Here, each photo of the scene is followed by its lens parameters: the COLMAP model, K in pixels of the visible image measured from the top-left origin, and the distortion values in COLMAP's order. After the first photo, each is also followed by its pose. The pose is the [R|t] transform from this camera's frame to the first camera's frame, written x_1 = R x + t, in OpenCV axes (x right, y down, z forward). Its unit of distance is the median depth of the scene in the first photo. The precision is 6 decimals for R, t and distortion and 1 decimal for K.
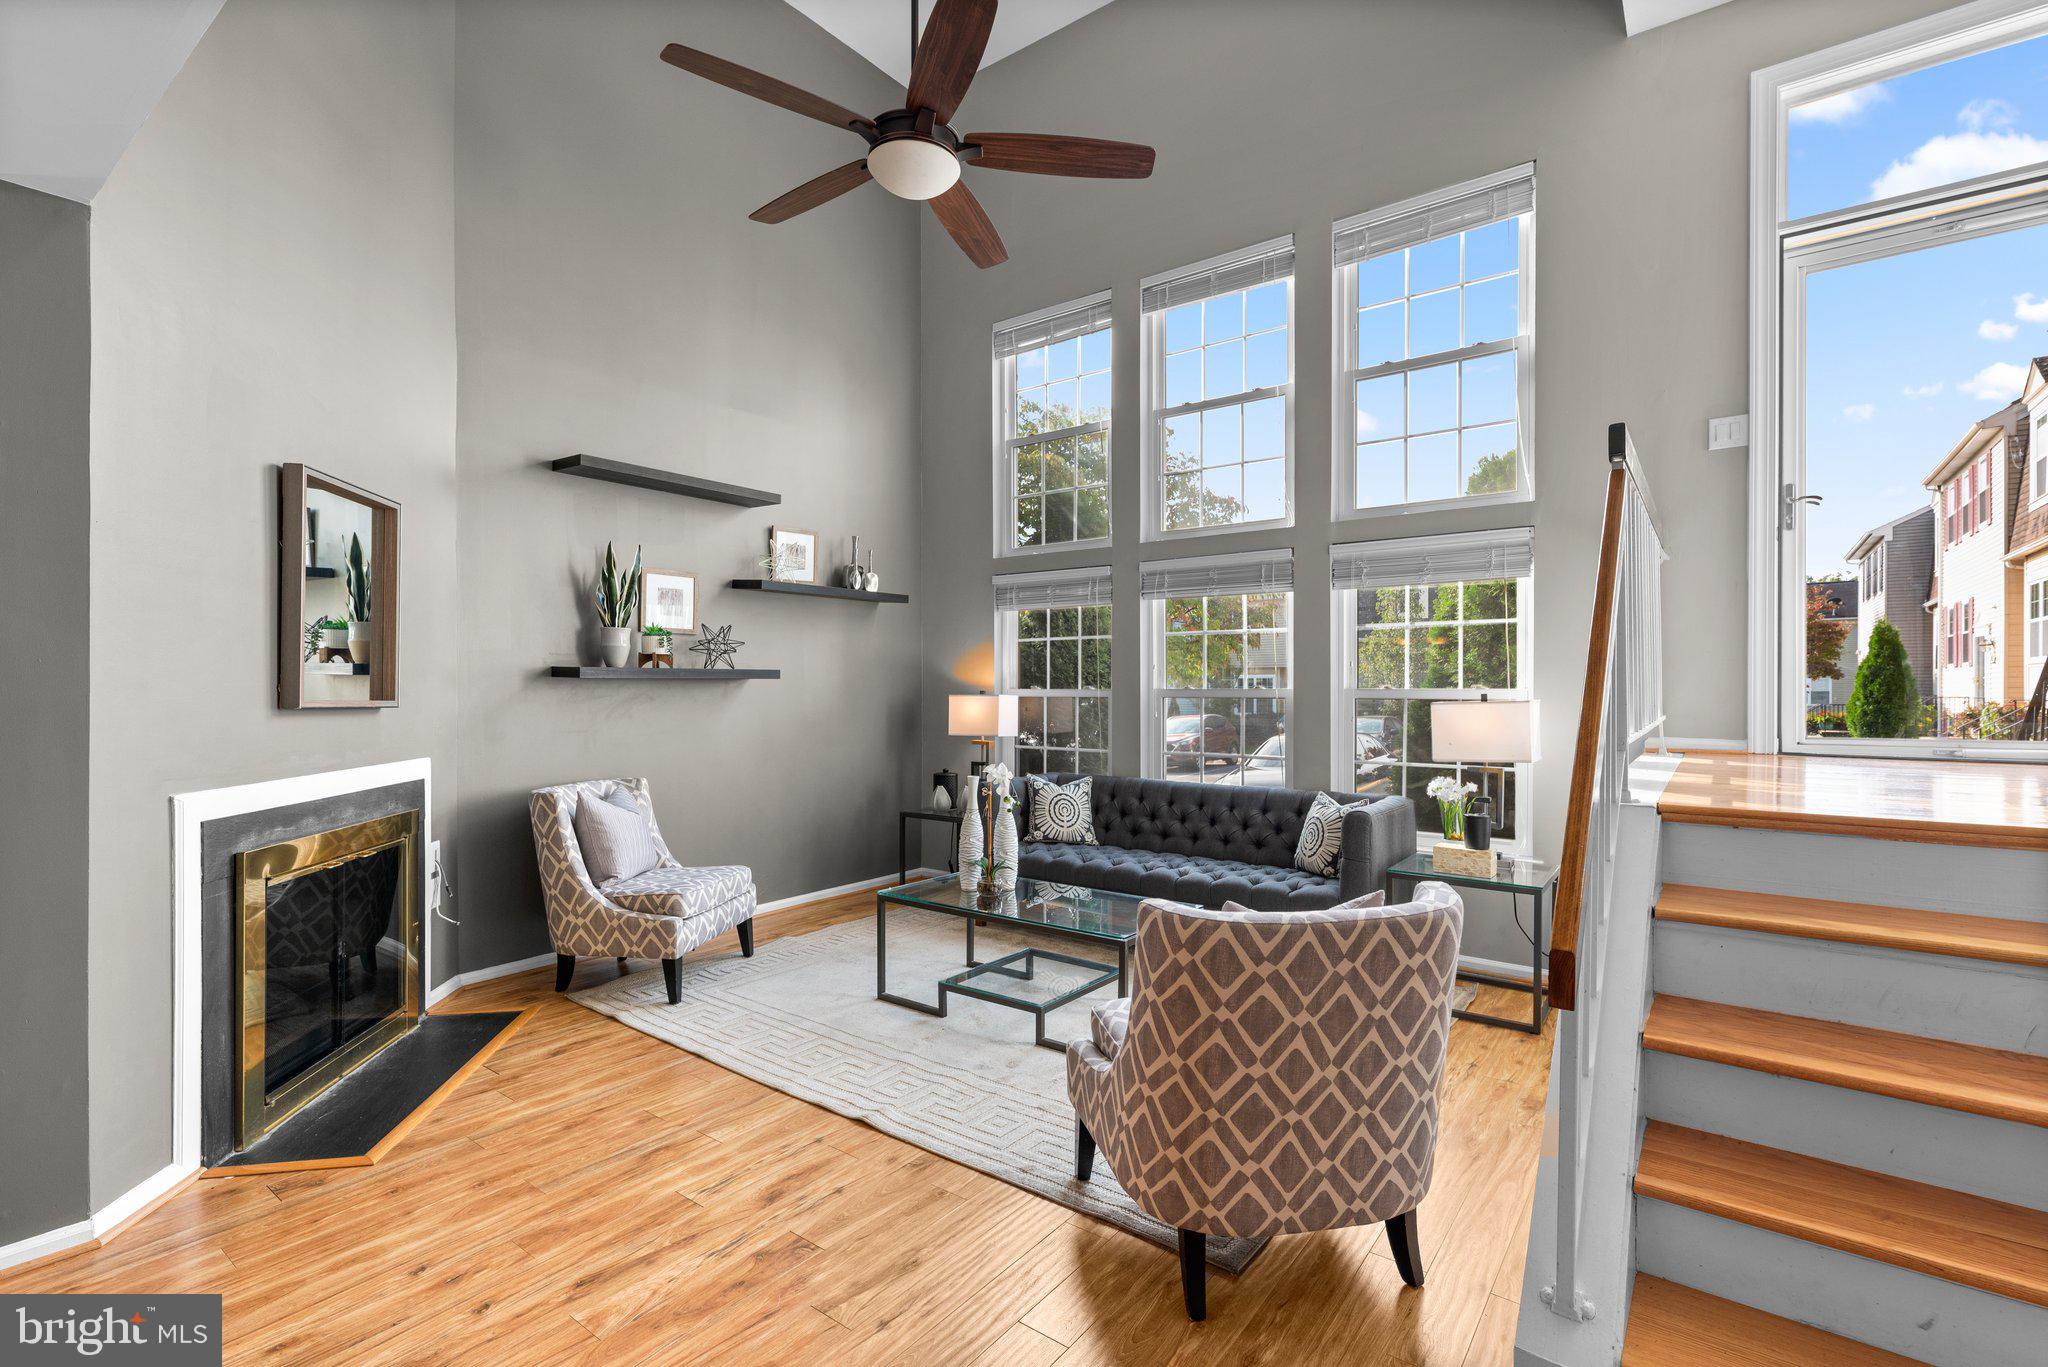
lens RADIAL K [[921.5, 0, 1024.8], [0, 921.5, 696.6], [0, 0, 1]] dist [0.005561, -0.000680]
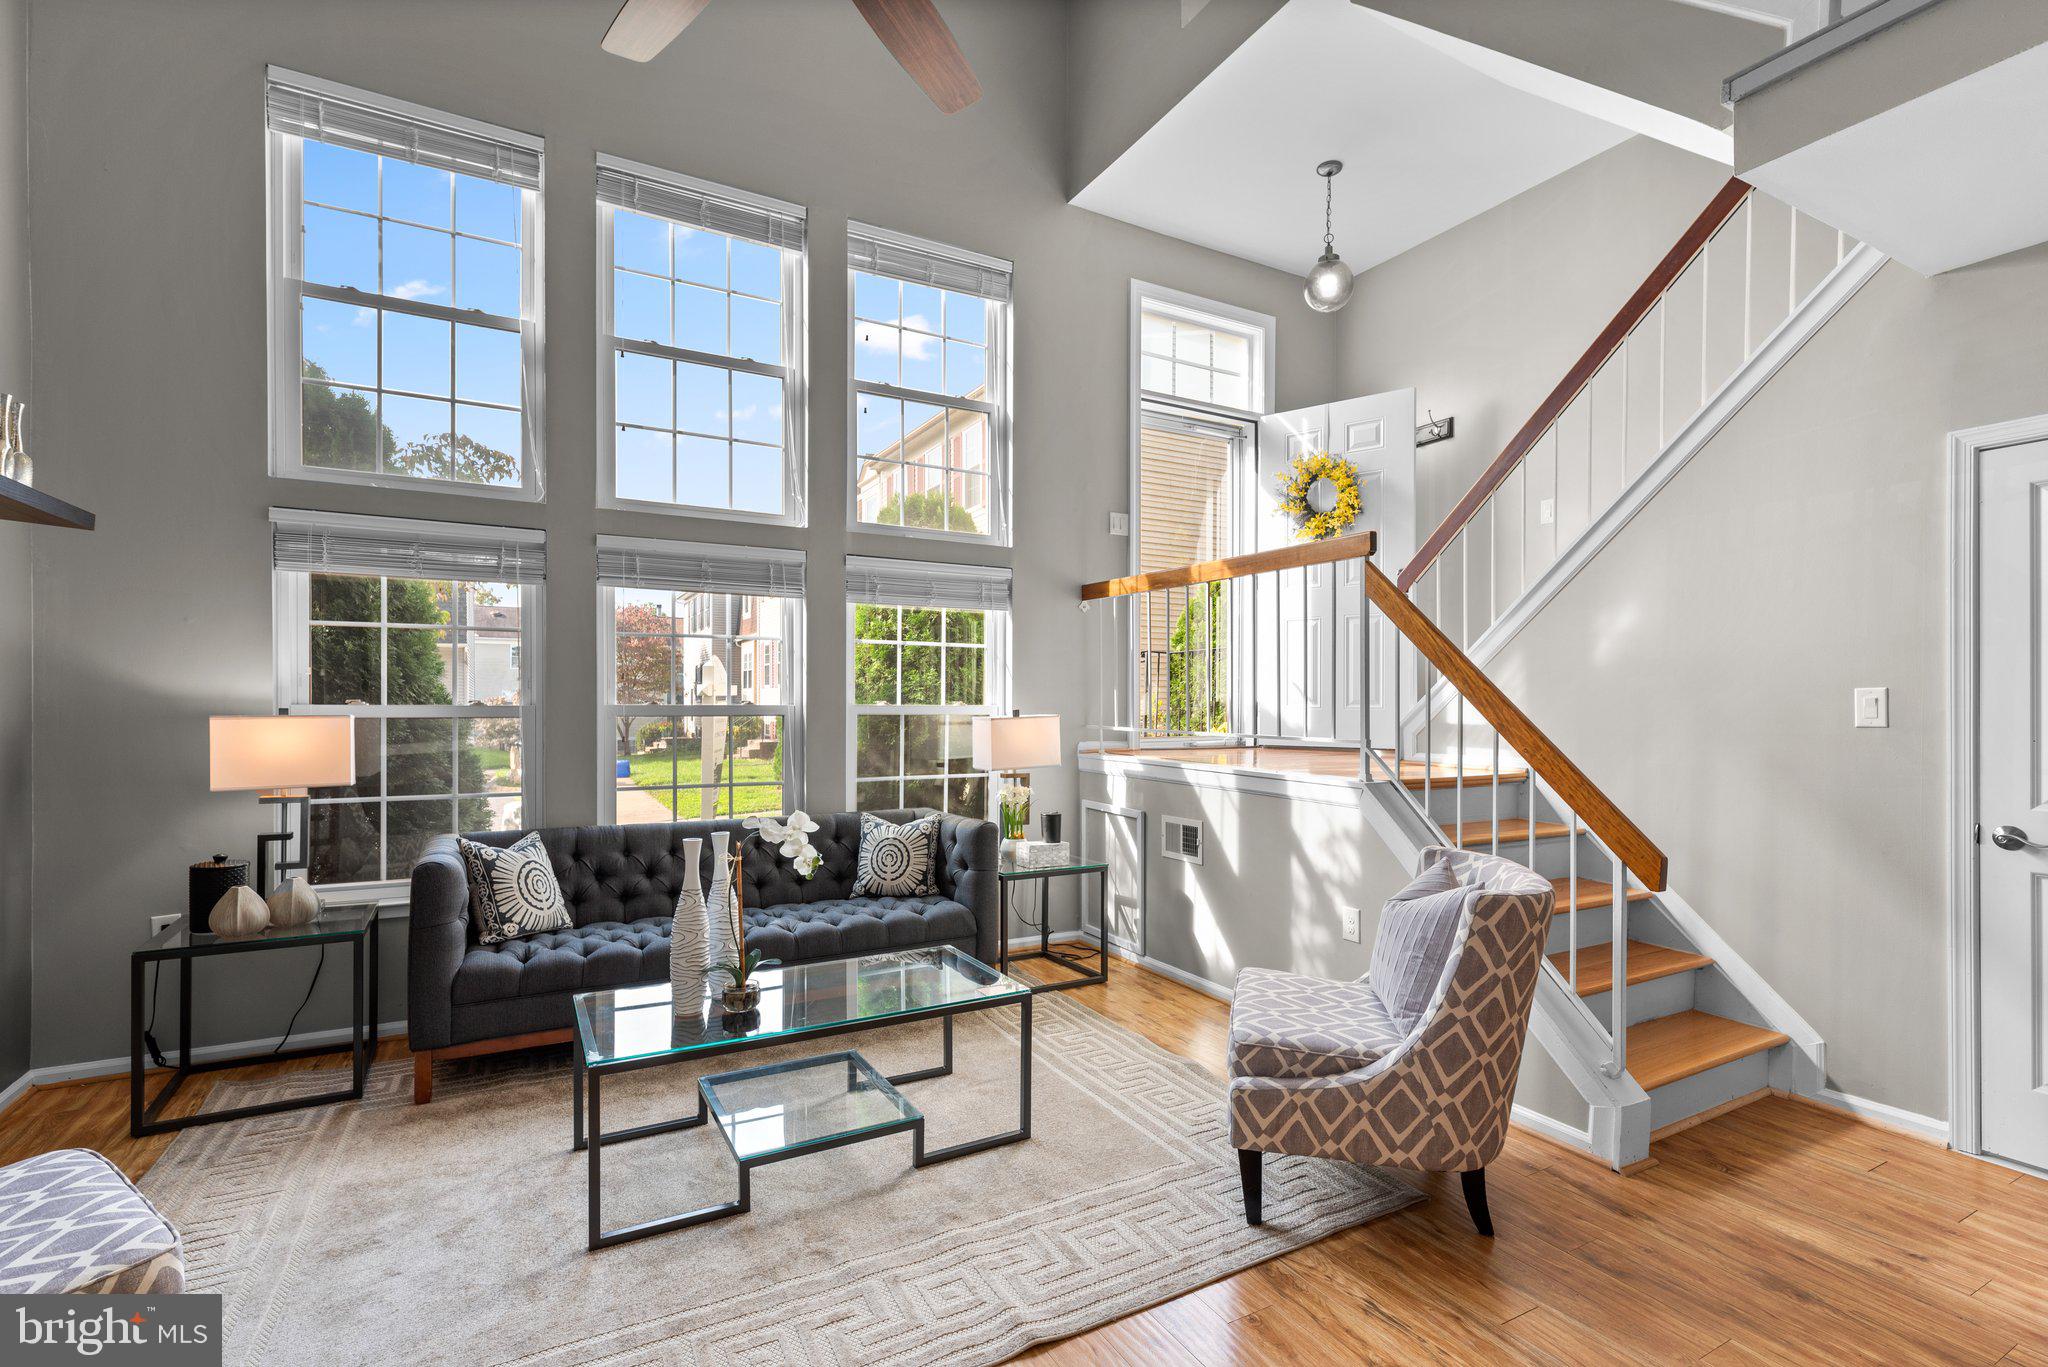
lens RADIAL K [[921.5, 0, 1089.4], [0, 921.5, 704.6], [0, 0, 1]] dist [0.005561, -0.000680]
pose [[0.403471, -0.007016, 0.914965, -0.474801], [-0.000067, 0.999970, 0.007698, -0.017610], [-0.914992, -0.003167, 0.403459, 0.406385]]
